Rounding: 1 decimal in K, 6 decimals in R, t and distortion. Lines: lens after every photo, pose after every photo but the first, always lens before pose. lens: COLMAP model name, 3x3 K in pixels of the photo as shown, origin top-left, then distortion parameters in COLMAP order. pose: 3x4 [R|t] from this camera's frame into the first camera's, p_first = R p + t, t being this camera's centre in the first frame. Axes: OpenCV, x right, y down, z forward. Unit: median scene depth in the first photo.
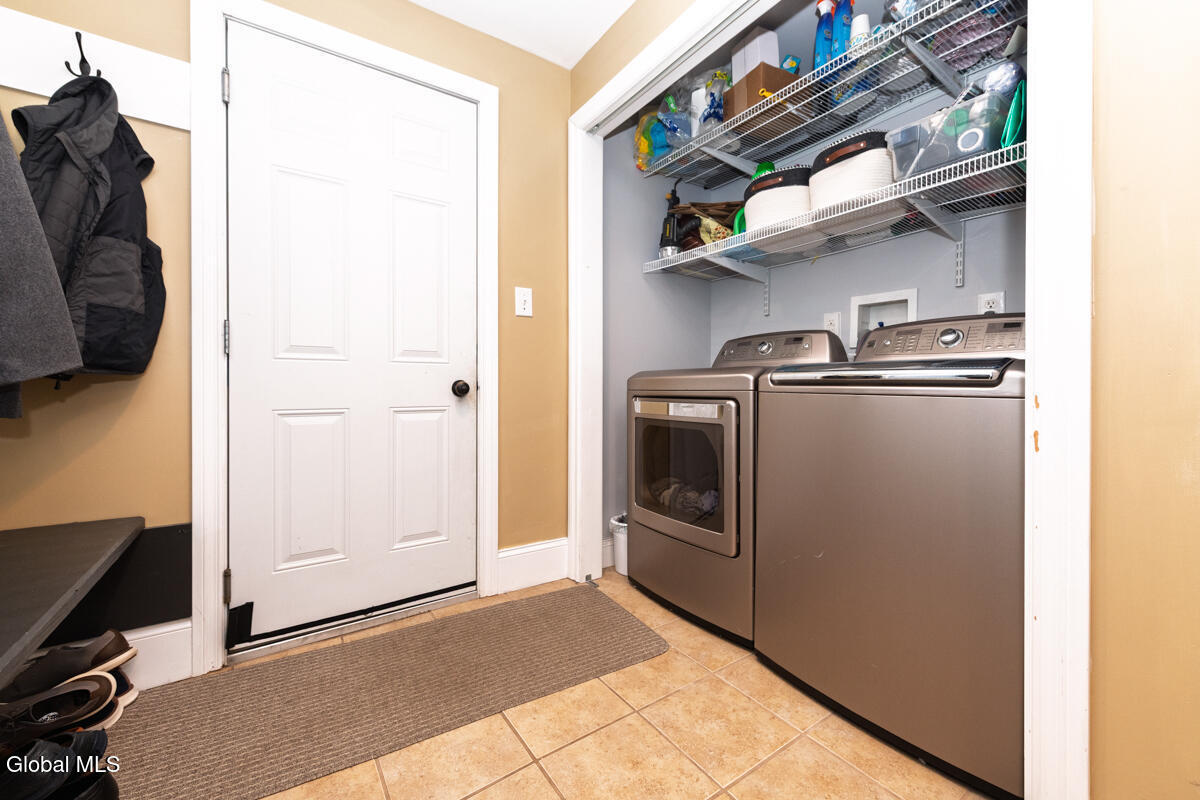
lens RADIAL K [[484.6, 0, 602.1], [0, 484.6, 390.8], [0, 0, 1]] dist [0.007921, -0.002573]
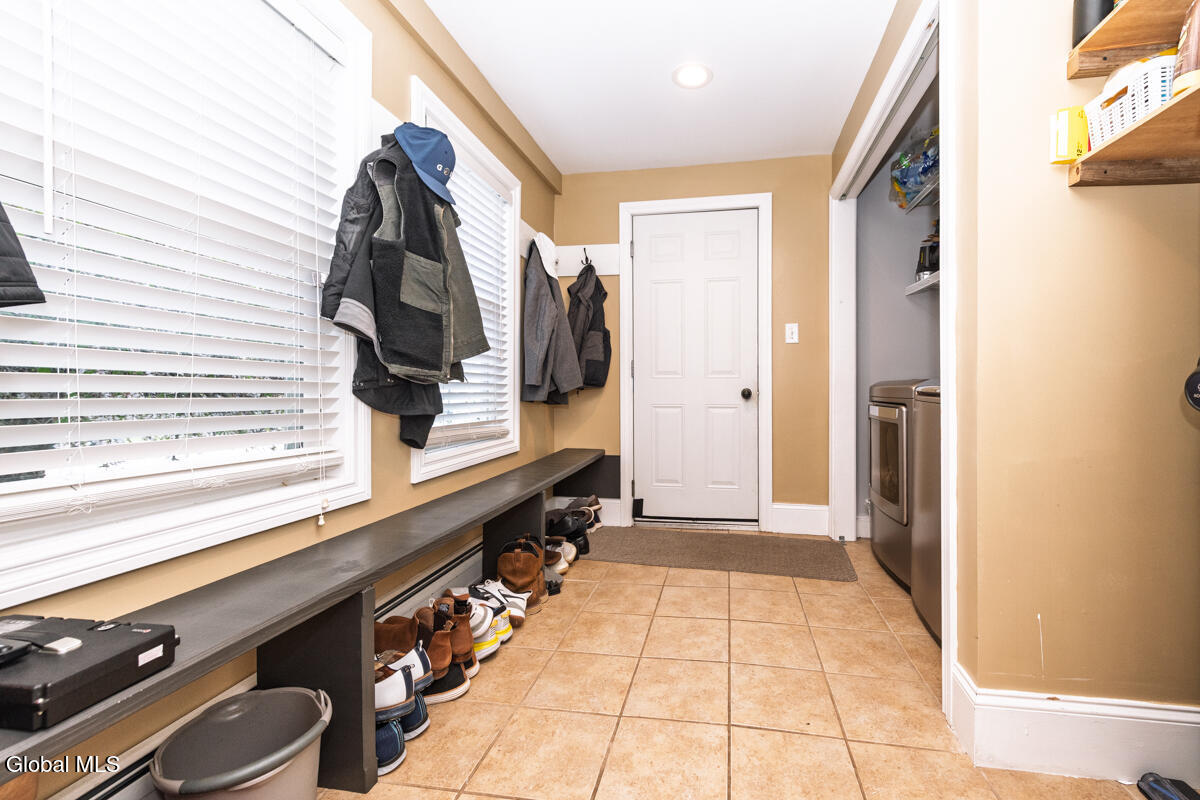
lens RADIAL K [[484.6, 0, 599.3], [0, 484.6, 393.7], [0, 0, 1]] dist [0.007921, -0.002573]
pose [[0.658707, 0.010407, -0.752328, 0.724147], [-0.000089, 0.999905, 0.013754, -0.033194], [0.752400, -0.008993, 0.658646, -0.494228]]
